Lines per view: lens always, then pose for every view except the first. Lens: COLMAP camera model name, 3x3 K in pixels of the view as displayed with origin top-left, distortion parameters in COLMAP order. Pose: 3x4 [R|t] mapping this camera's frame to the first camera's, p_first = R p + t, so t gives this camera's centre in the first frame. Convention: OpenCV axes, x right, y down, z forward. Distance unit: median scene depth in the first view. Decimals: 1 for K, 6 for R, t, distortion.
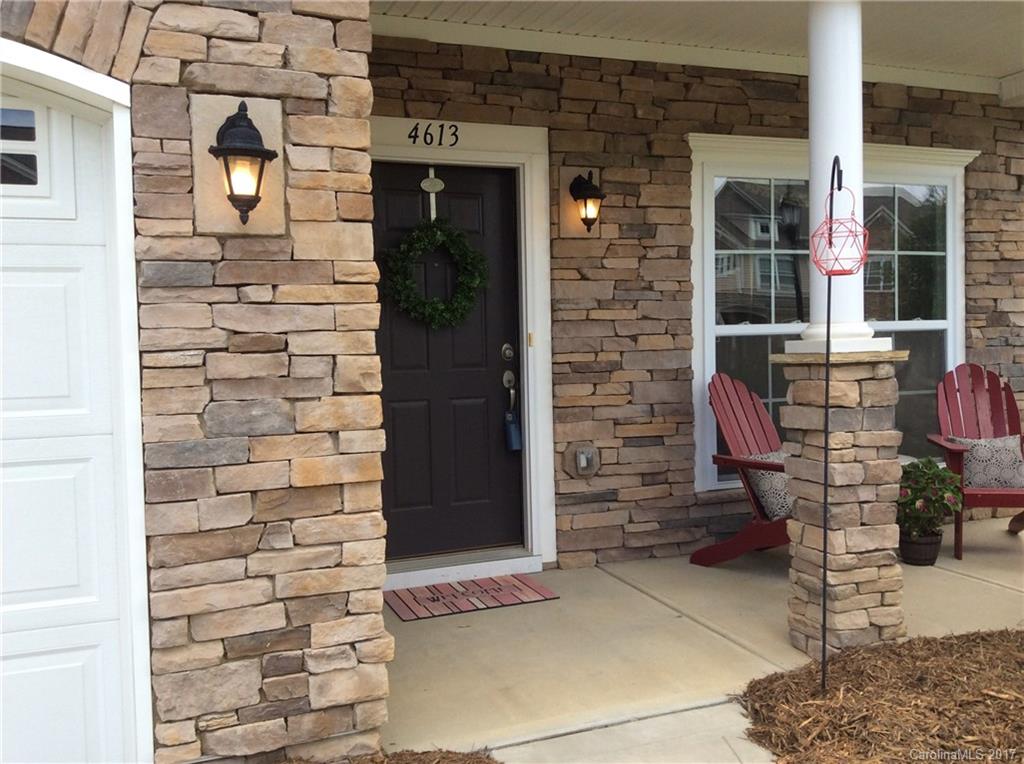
lens RADIAL K [[940.5, 0, 517.9], [0, 940.5, 382.0], [0, 0, 1]] dist [0.163482, -0.347606]
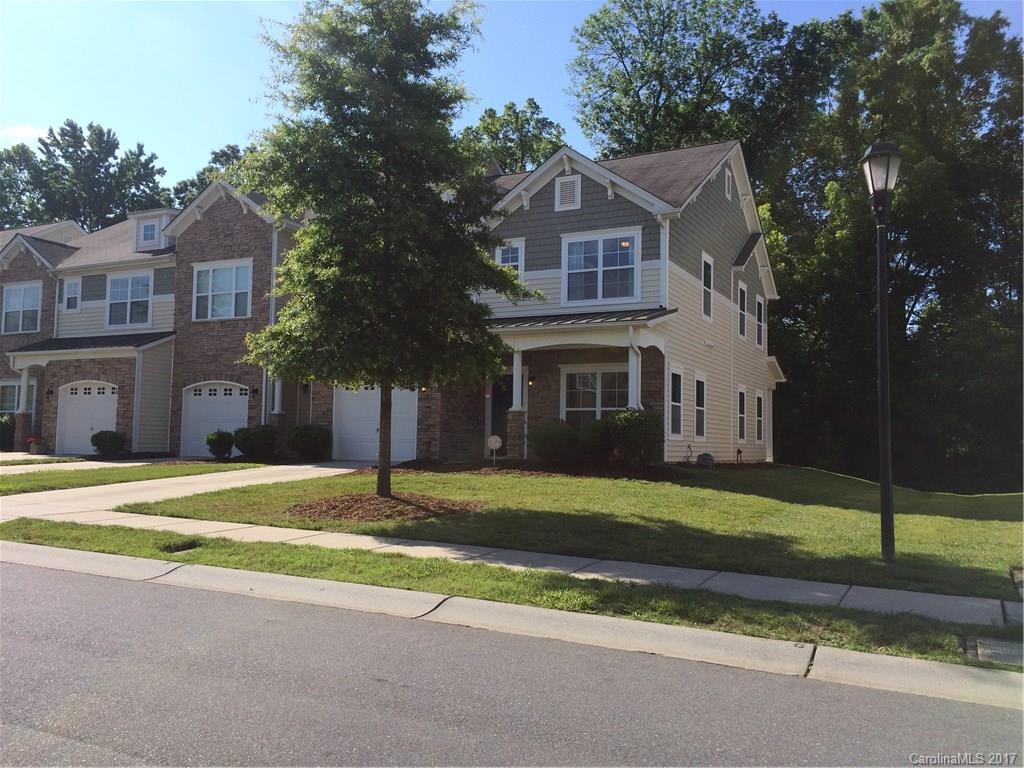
lens RADIAL K [[893.9, 0, 512.1], [0, 893.9, 368.3], [0, 0, 1]] dist [0.053479, -0.000662]
pose [[0.640426, -0.026926, -0.767548, 3.332993], [-0.066036, 0.993754, -0.089960, 0.149054], [0.765176, 0.108298, 0.634648, -1.855149]]
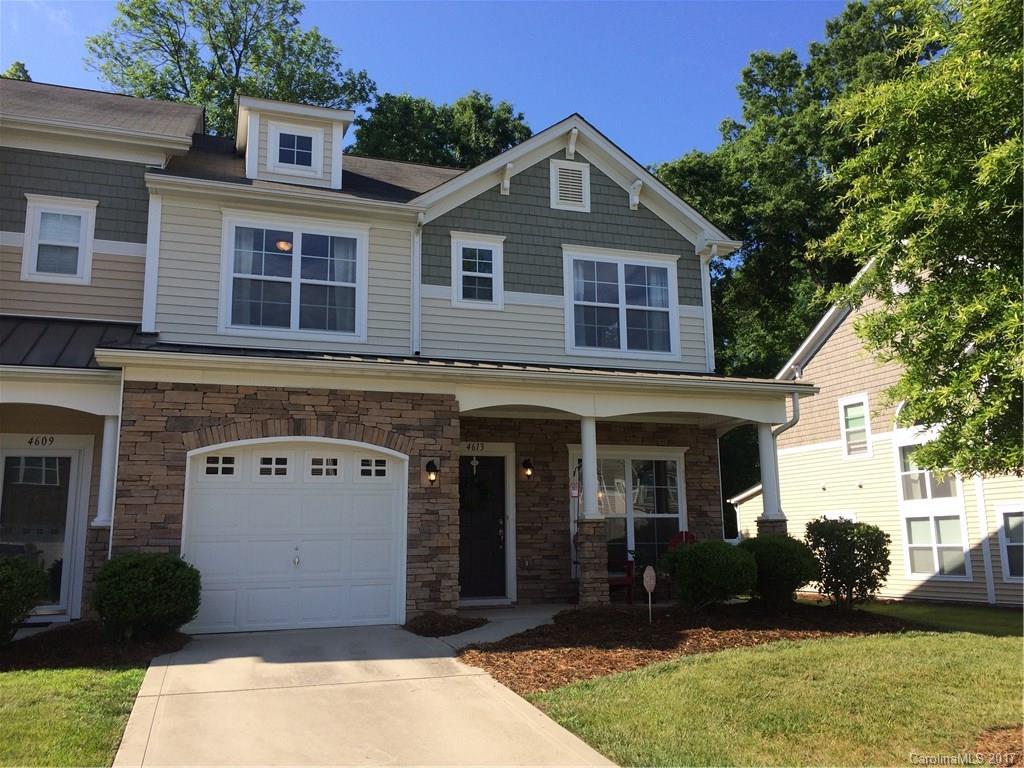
lens RADIAL K [[893.9, 0, 512.1], [0, 893.9, 368.3], [0, 0, 1]] dist [0.053479, -0.000662]
pose [[0.998482, 0.001217, -0.055059, 0.168545], [-0.014210, 0.971596, -0.236221, 0.149001], [0.053208, 0.236645, 0.970138, -1.649216]]
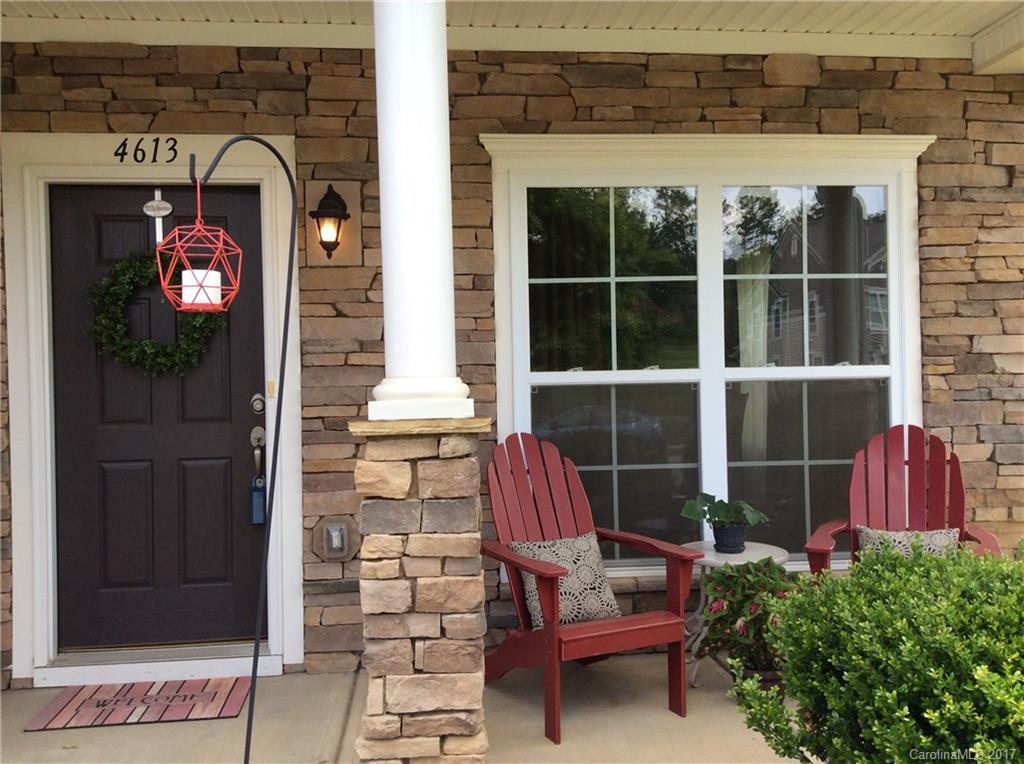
lens RADIAL K [[943.0, 0, 506.7], [0, 943.0, 379.3], [0, 0, 1]] dist [0.154688, -0.345871]
pose [[0.963521, 0.004124, -0.267600, 0.429088], [-0.014928, 0.999153, -0.038352, -0.024747], [0.267215, 0.040948, 0.962767, 0.248952]]
